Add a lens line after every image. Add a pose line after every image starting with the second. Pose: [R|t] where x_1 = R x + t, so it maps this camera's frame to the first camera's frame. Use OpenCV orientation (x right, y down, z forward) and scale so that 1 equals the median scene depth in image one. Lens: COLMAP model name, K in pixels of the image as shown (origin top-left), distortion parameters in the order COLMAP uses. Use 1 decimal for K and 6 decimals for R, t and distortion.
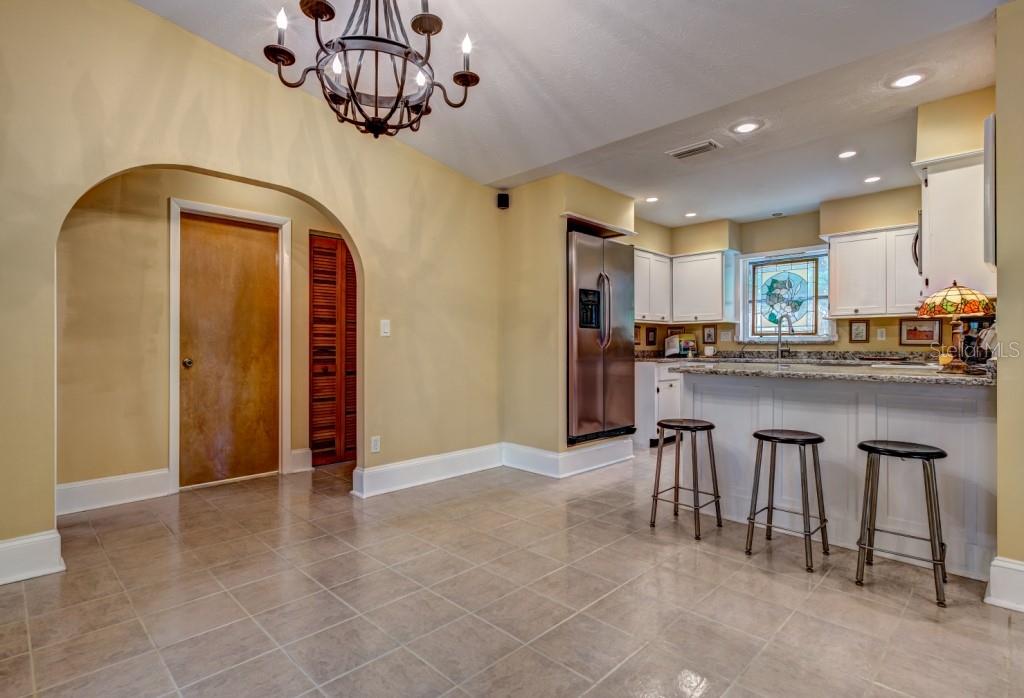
lens RADIAL K [[512.6, 0, 513.1], [0, 512.6, 347.8], [0, 0, 1]] dist [0.002740, 0.000452]
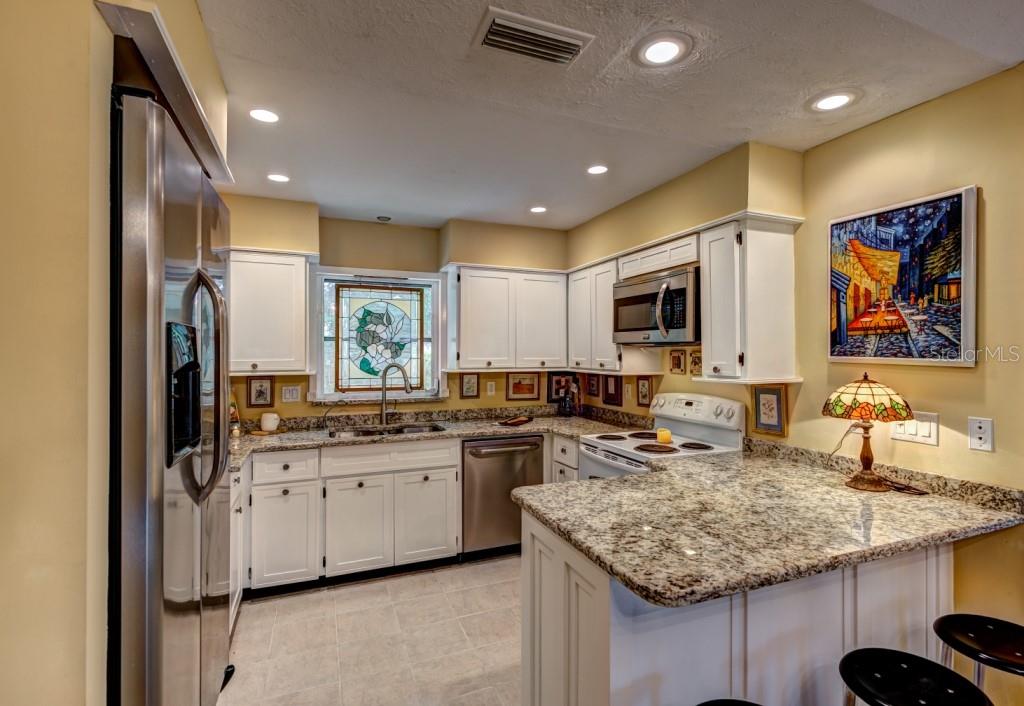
lens RADIAL K [[496.6, 0, 514.5], [0, 496.6, 349.2], [0, 0, 1]] dist [0.025517, 0.000071]
pose [[0.391224, 0.004216, 0.920286, -0.034137], [0.001591, 0.999985, -0.005257, -0.078803], [-0.920294, 0.003520, 0.391212, 0.570569]]
